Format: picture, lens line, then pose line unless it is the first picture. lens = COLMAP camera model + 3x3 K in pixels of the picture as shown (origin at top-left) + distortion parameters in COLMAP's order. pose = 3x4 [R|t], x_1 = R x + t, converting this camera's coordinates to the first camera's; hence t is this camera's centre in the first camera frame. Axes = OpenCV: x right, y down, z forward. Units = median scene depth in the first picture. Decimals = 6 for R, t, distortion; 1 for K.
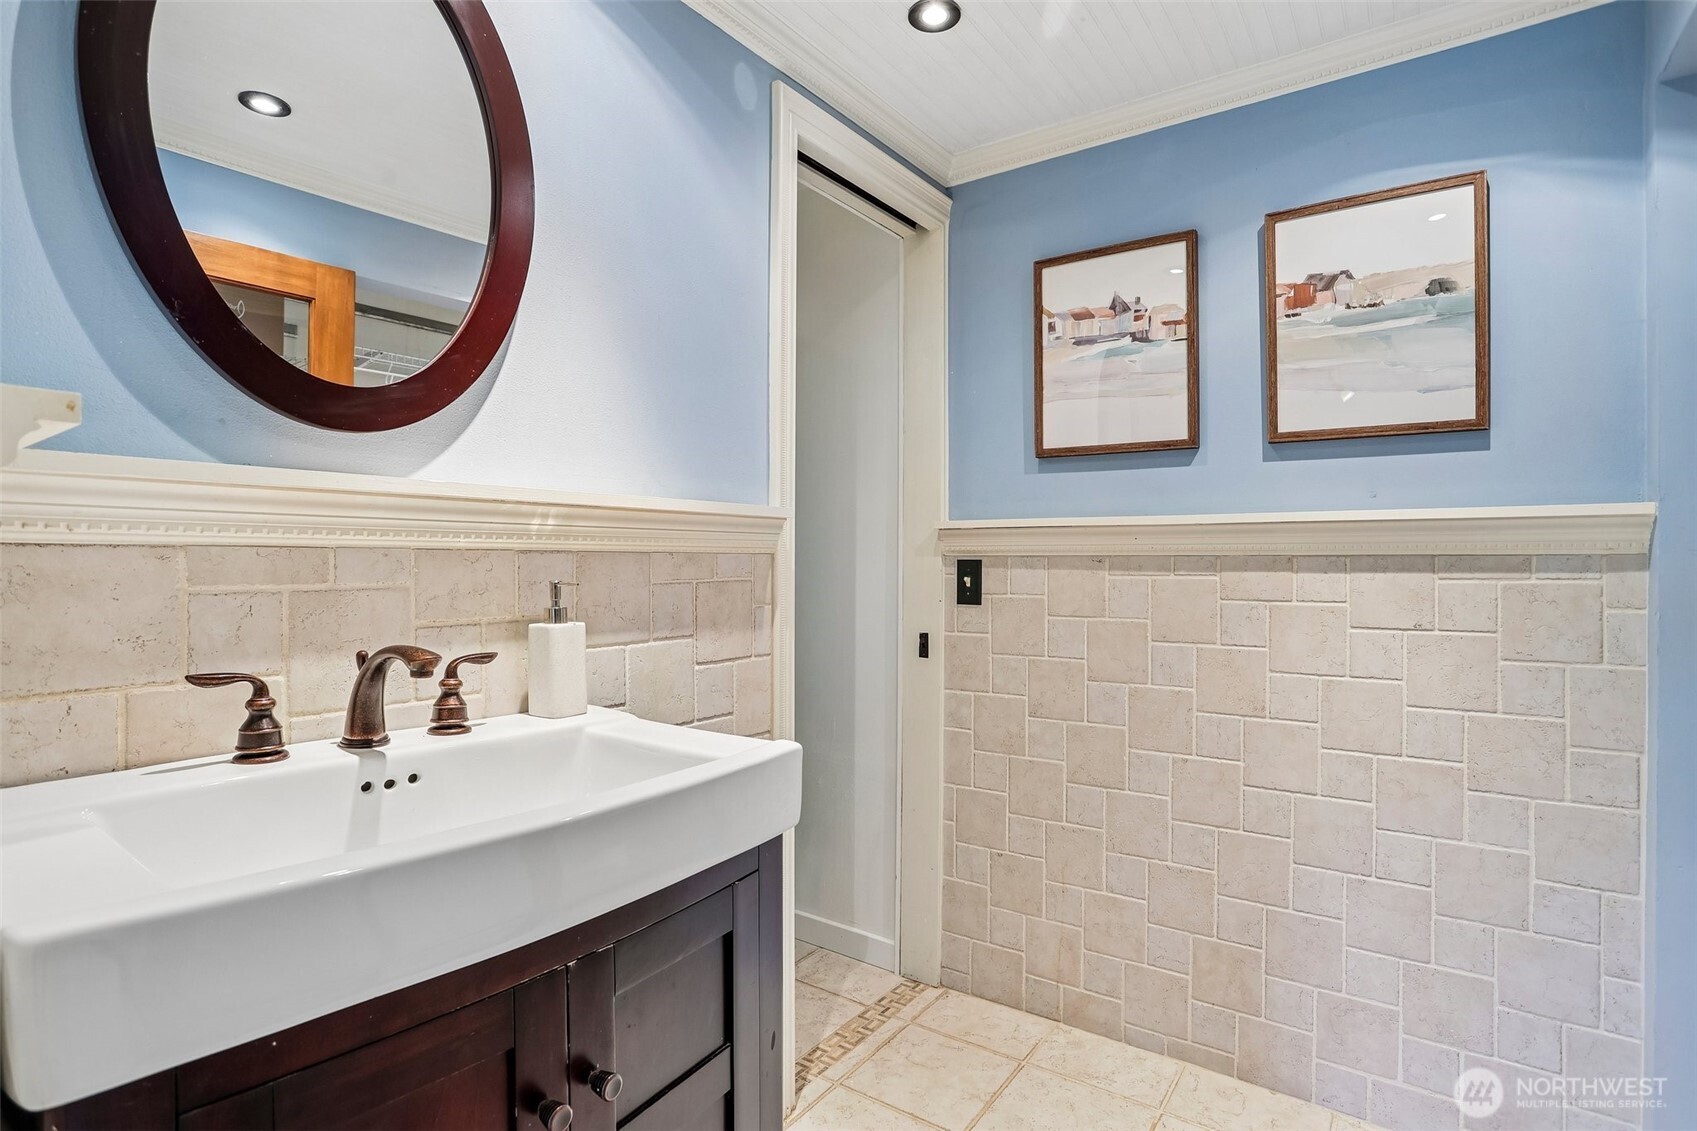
lens RADIAL K [[831.2, 0, 859.4], [0, 831.2, 557.8], [0, 0, 1]] dist [-0.055076, 0.018949]
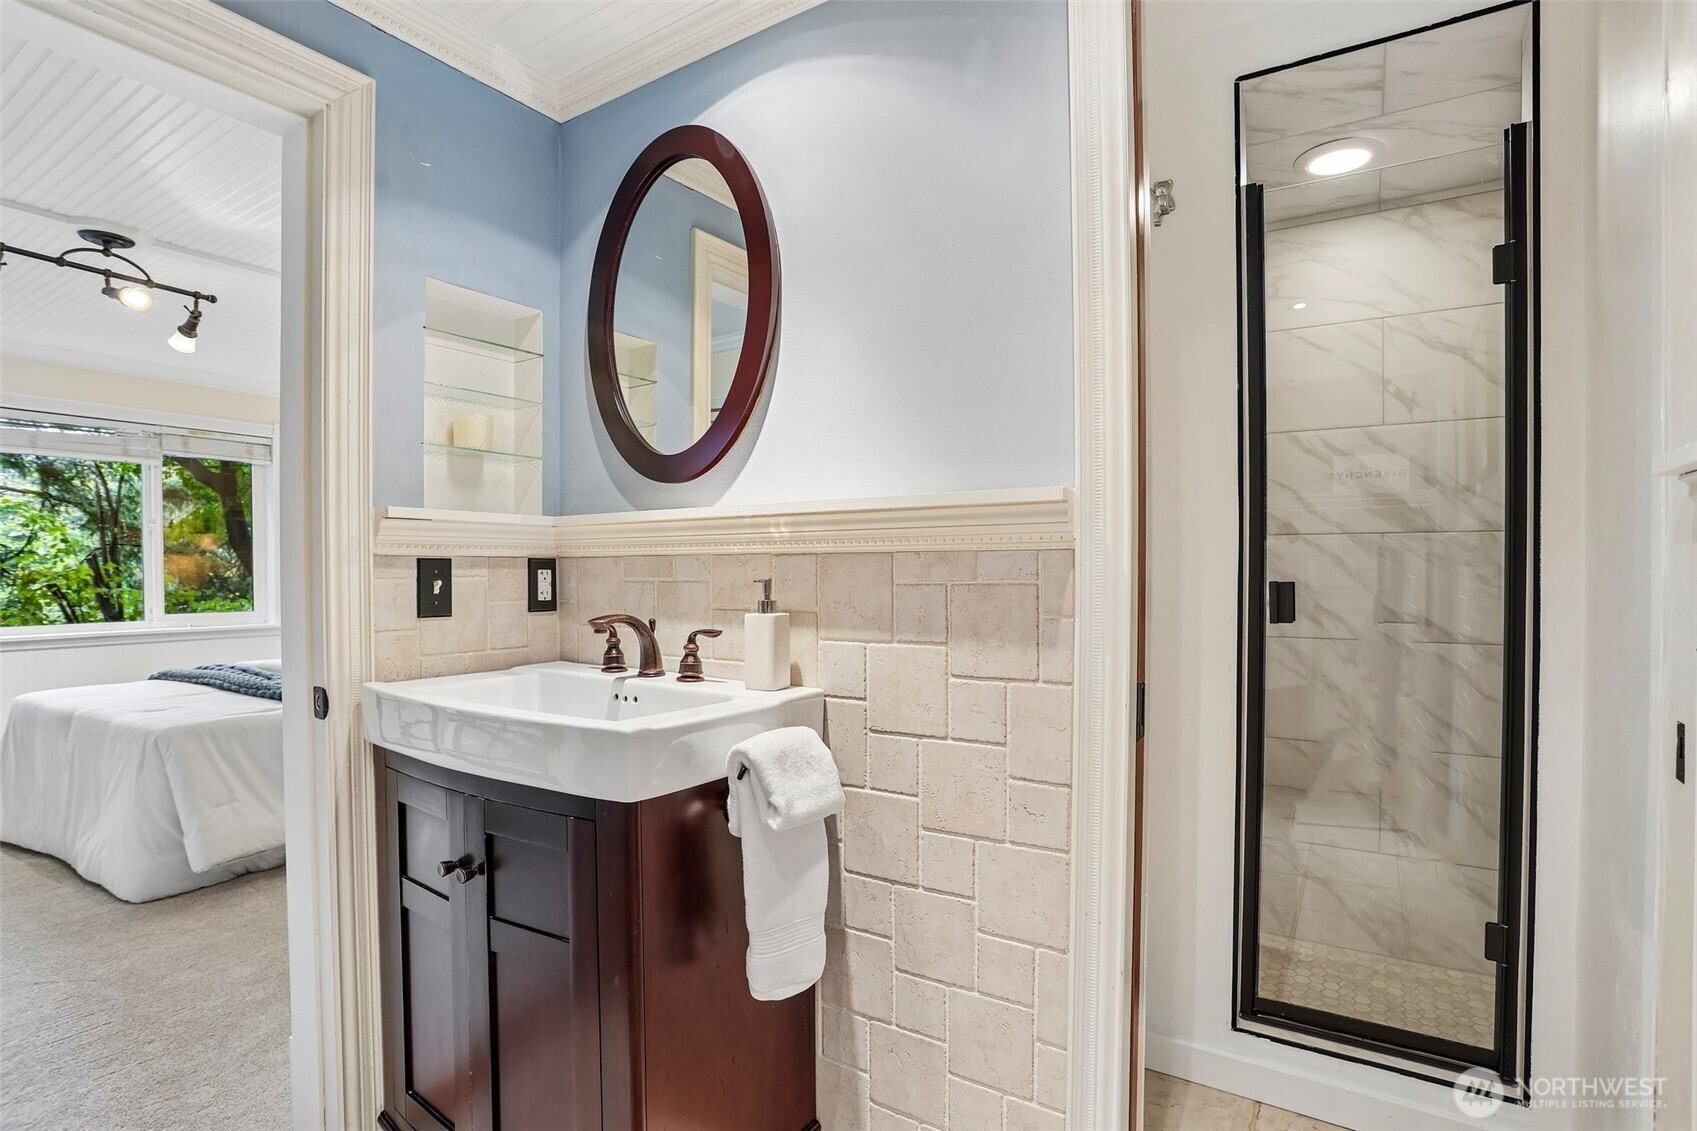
lens RADIAL K [[831.2, 0, 859.4], [0, 831.2, 557.8], [0, 0, 1]] dist [-0.055076, 0.018949]
pose [[0.051561, -0.008565, -0.998633, 0.870978], [0.011813, 0.999898, -0.007965, 0.008611], [0.998600, -0.011386, 0.051657, 1.078186]]
